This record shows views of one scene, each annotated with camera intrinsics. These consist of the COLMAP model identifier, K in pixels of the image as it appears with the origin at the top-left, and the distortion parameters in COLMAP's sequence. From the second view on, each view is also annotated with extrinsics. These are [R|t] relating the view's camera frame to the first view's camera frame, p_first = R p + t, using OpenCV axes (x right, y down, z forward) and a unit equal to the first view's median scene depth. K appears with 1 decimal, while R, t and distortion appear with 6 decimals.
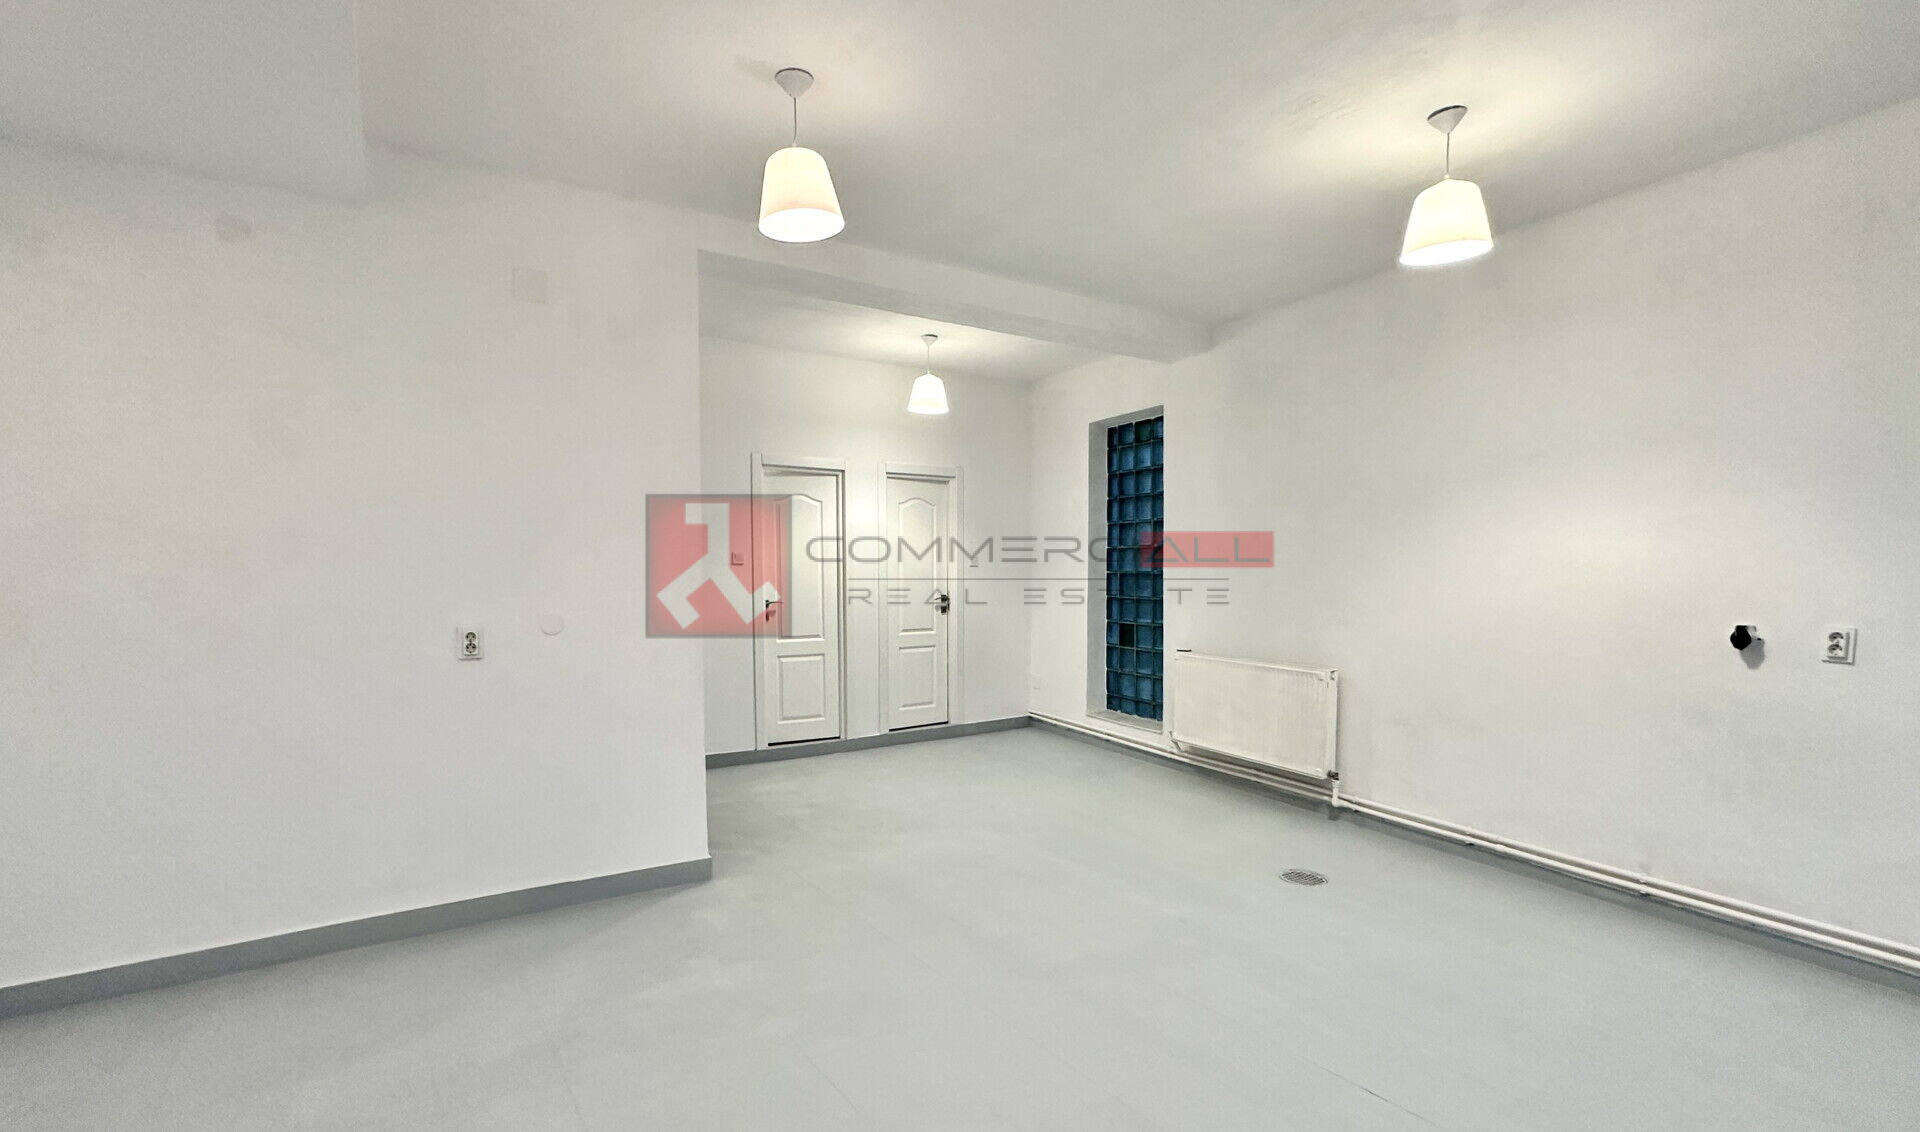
lens RADIAL K [[873.9, 0, 992.6], [0, 873.9, 567.8], [0, 0, 1]] dist [0.006538, 0.000253]
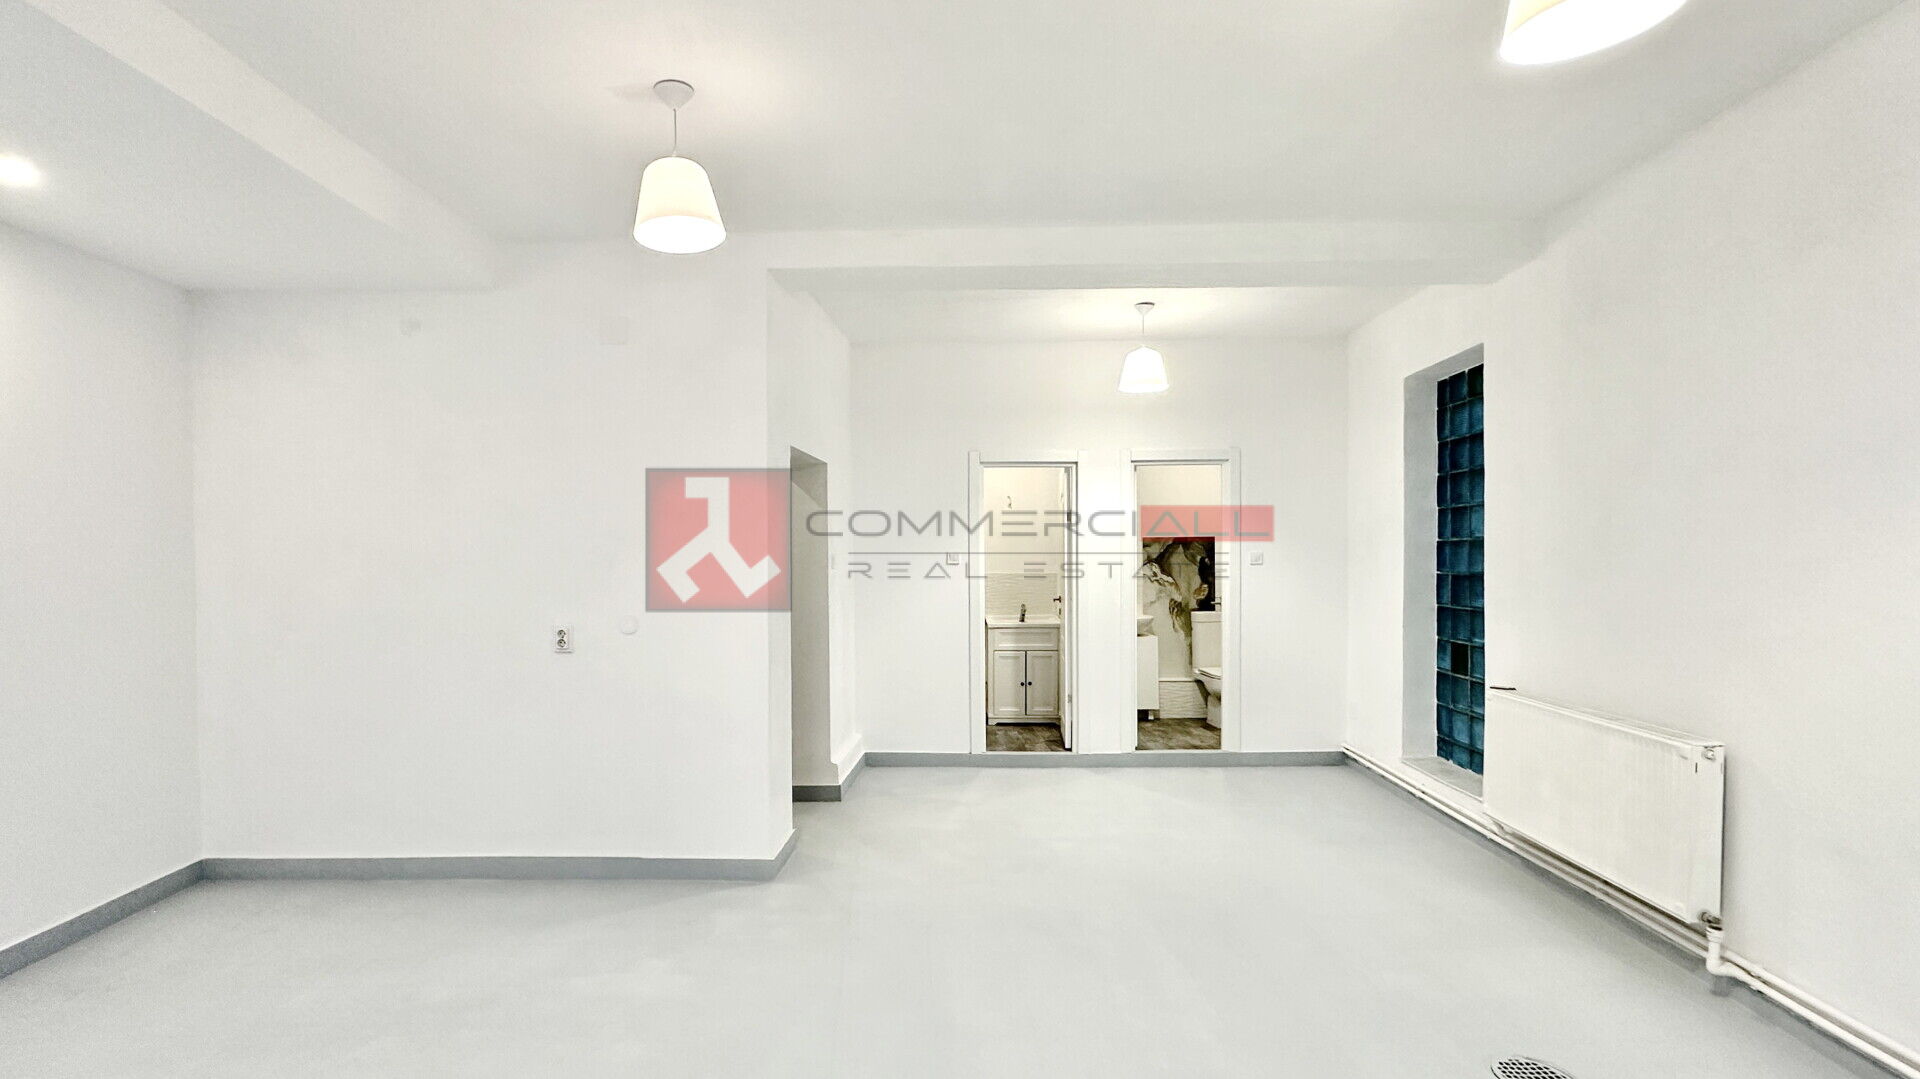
lens RADIAL K [[877.8, 0, 929.6], [0, 877.8, 535.6], [0, 0, 1]] dist [0.001847, 0.000174]
pose [[0.817284, -0.016217, -0.576007, 0.244704], [0.002944, 0.999708, -0.023969, -0.011847], [0.576228, 0.017894, 0.817093, 0.152468]]
